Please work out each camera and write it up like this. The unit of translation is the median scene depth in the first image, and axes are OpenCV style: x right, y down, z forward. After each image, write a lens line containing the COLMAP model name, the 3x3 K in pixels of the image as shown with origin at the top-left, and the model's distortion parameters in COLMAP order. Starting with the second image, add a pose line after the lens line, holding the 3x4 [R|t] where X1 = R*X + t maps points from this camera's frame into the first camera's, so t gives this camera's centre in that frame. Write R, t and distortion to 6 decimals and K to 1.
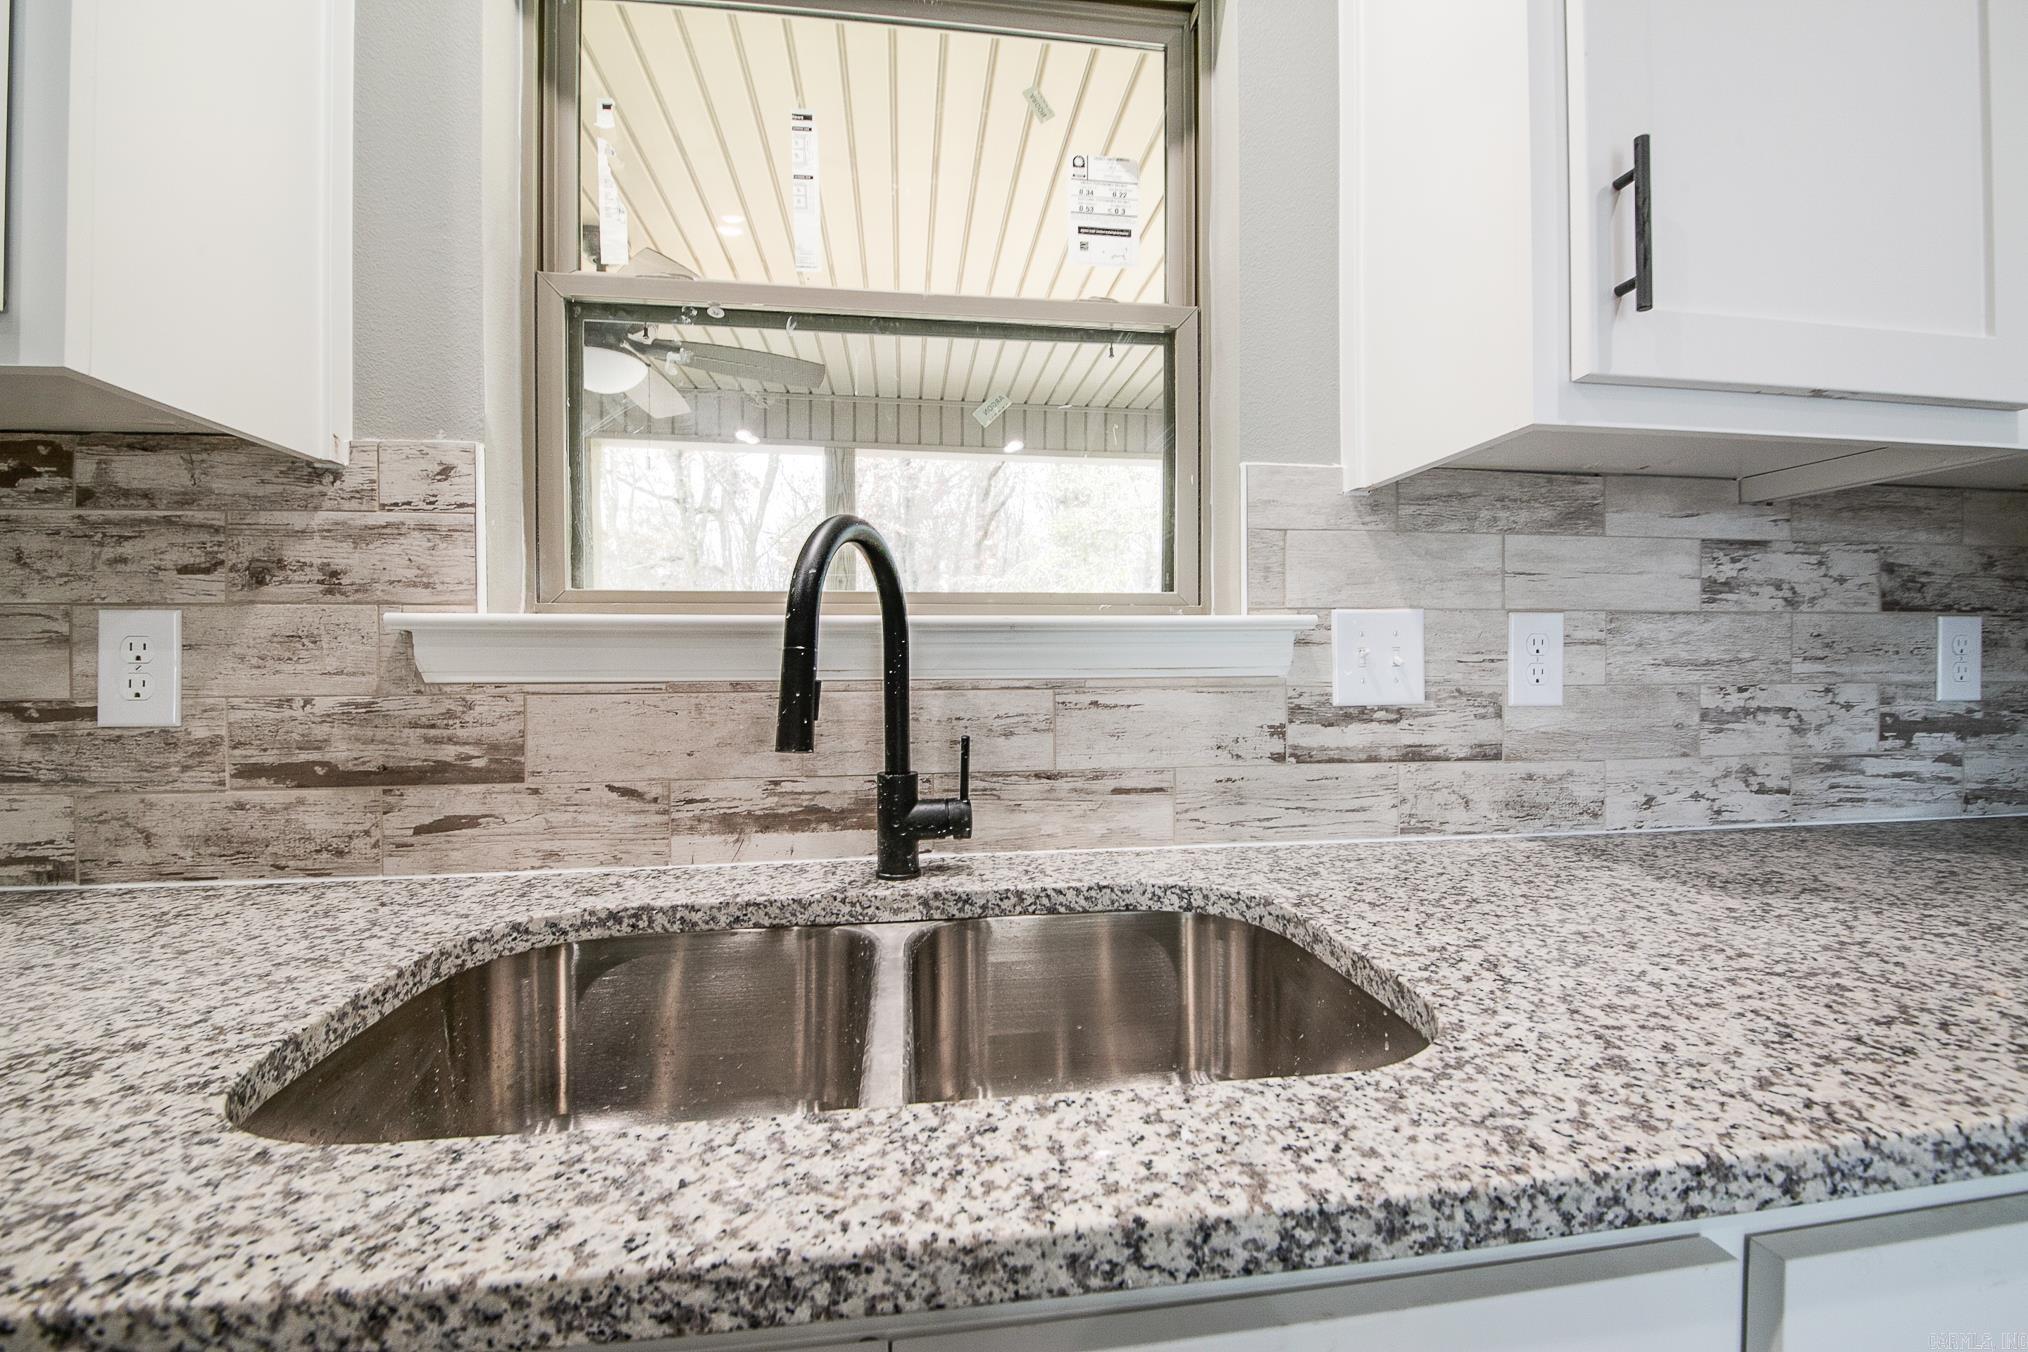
lens RADIAL K [[808.6, 0, 1013.0], [0, 808.6, 668.5], [0, 0, 1]] dist [0.015912, -0.016997]
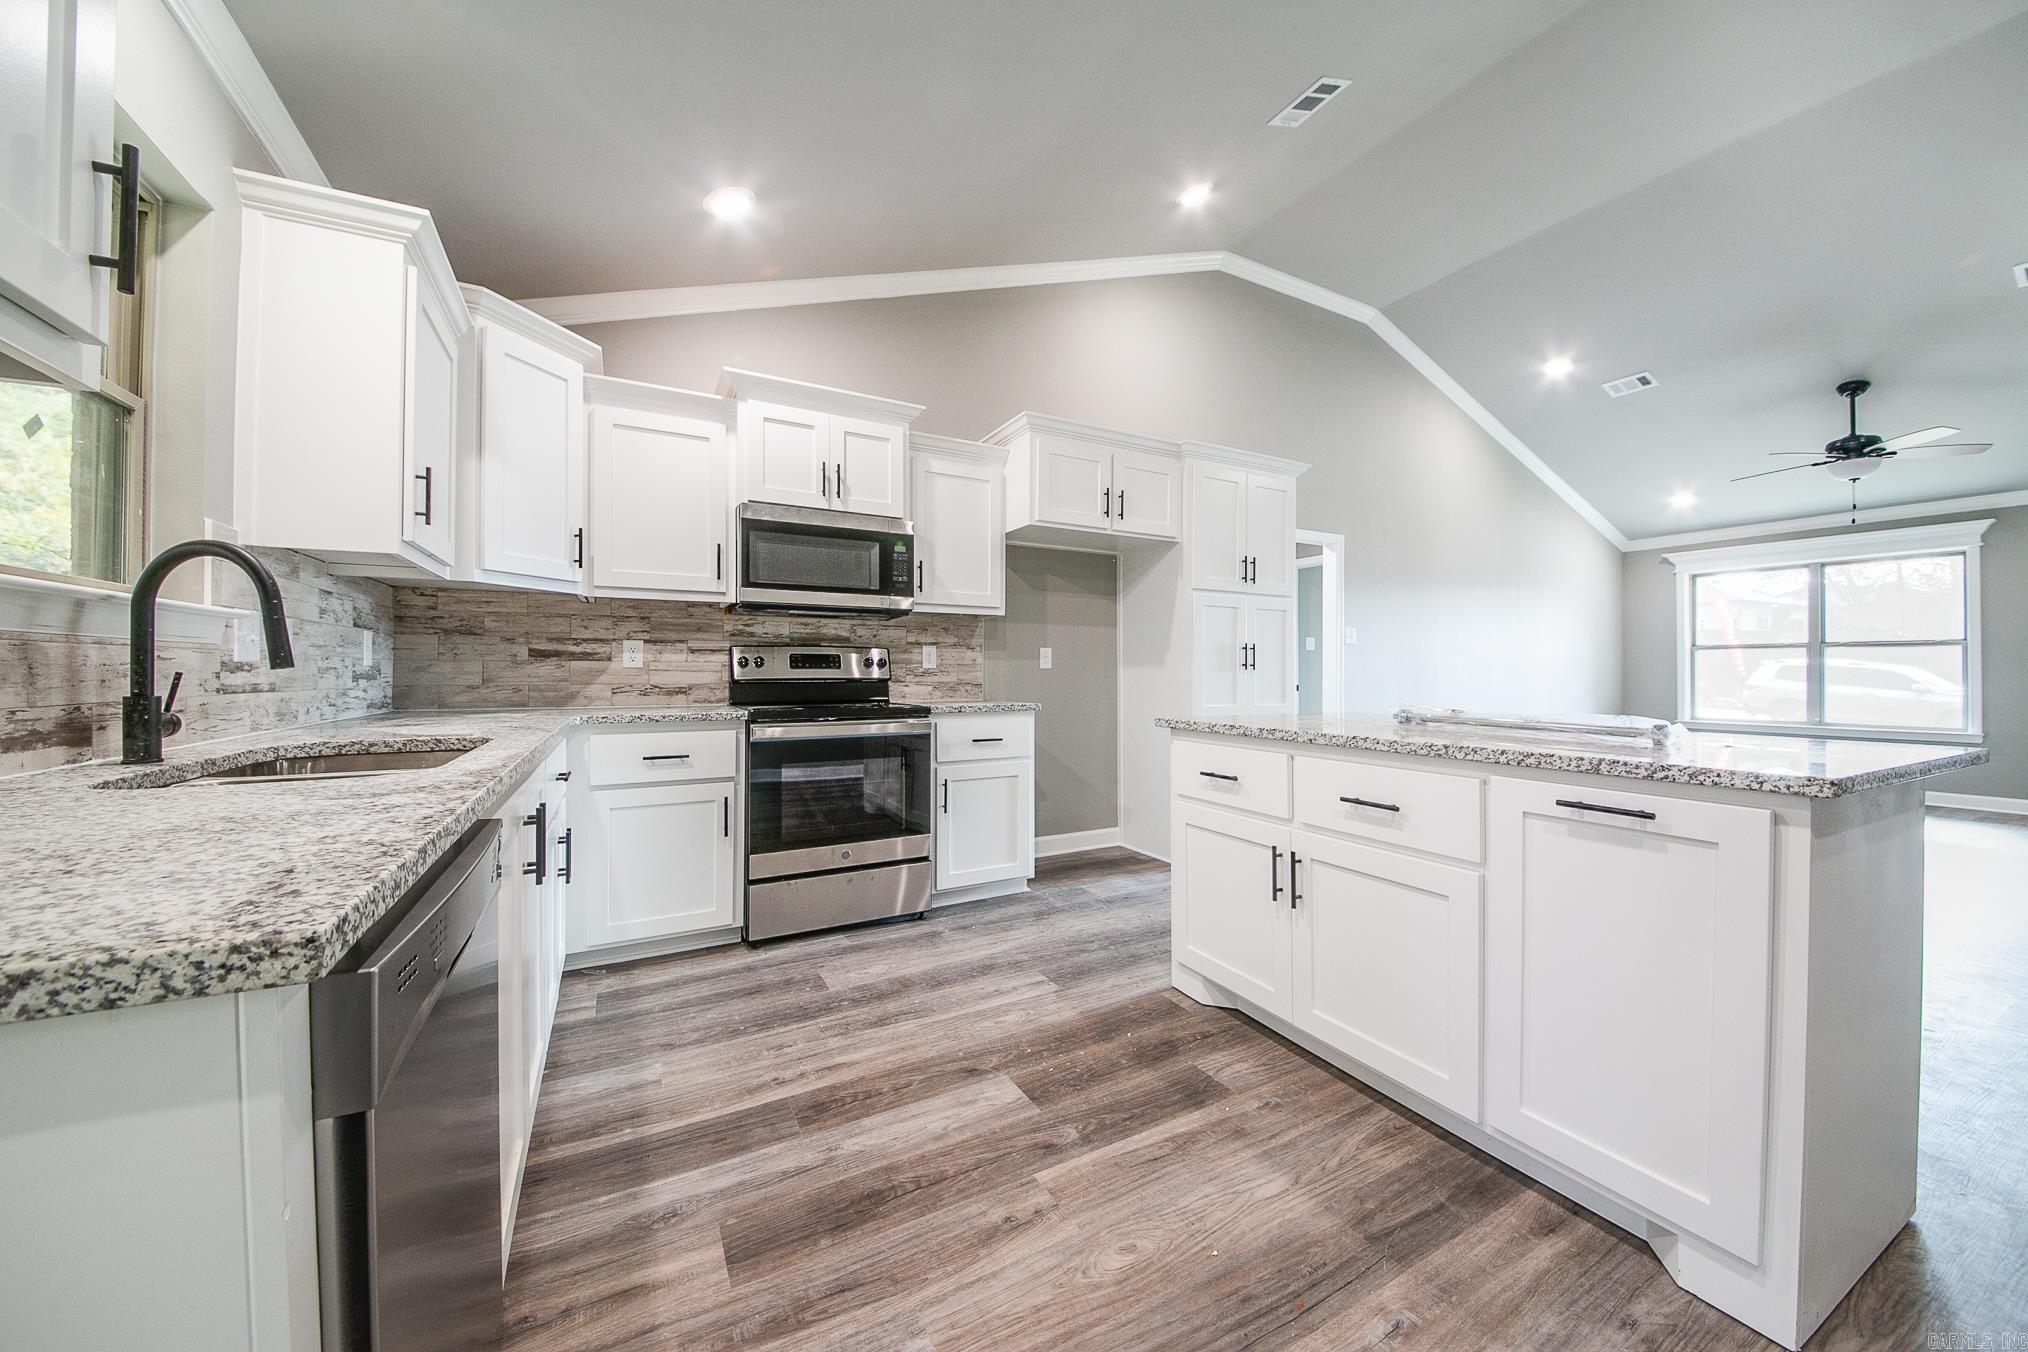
lens RADIAL K [[709.4, 0, 1010.7], [0, 709.4, 667.2], [0, 0, 1]] dist [0.012498, -0.014863]
pose [[-0.350431, 0.009272, 0.936543, -1.908937], [0.006210, 0.999952, -0.007577, 0.092217], [-0.936568, 0.003161, -0.350471, -0.078329]]
